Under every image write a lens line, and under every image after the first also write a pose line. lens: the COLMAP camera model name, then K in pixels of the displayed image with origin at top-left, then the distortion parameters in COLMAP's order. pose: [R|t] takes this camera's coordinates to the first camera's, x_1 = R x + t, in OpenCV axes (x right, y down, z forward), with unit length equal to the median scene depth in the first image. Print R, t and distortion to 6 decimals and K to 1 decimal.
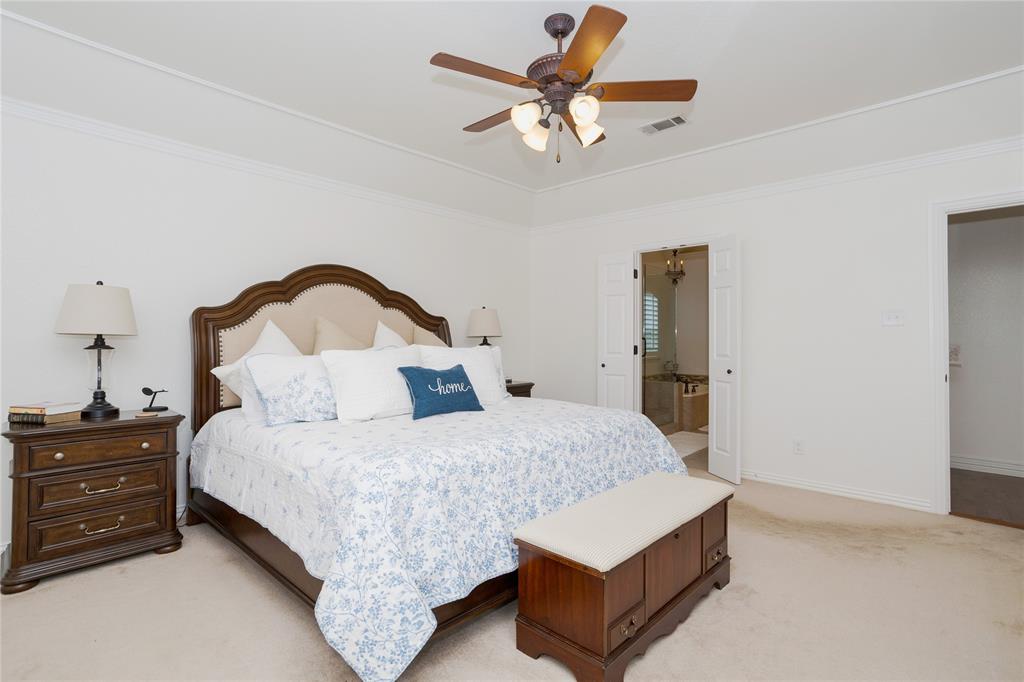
lens RADIAL K [[498.6, 0, 510.5], [0, 498.6, 336.9], [0, 0, 1]] dist [0.002846, 0.000944]
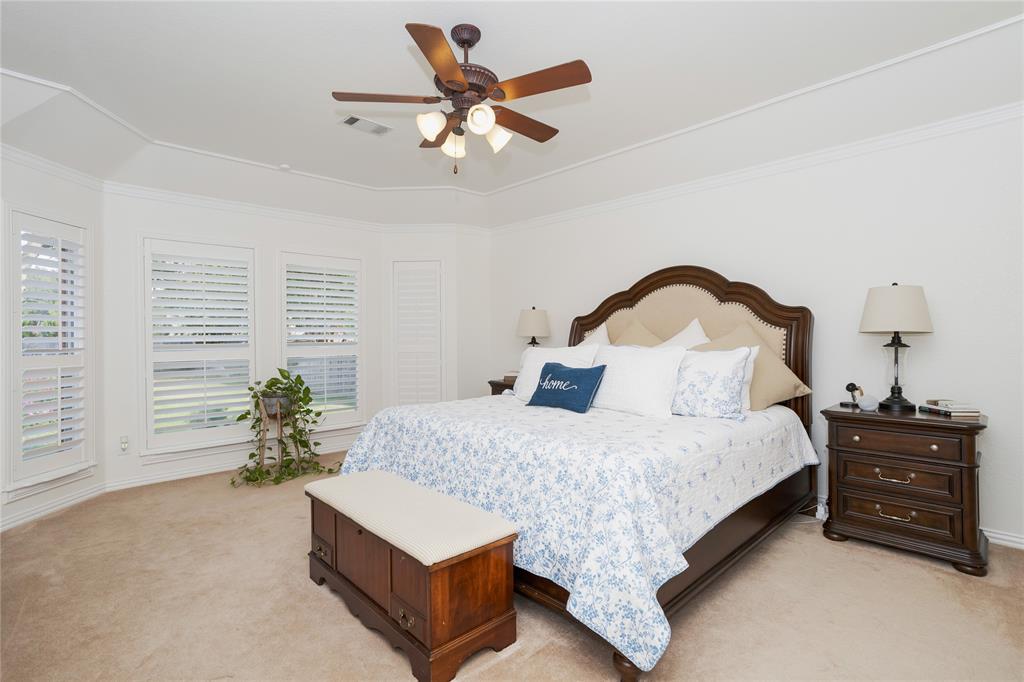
lens RADIAL K [[487.6, 0, 512.0], [0, 487.6, 341.0], [0, 0, 1]] dist [-0.024067, 0.000685]
pose [[-0.054984, 0.003247, -0.998482, 0.251665], [0.010197, 0.999944, 0.002691, 0.001644], [0.998435, -0.010034, -0.055014, 0.263635]]
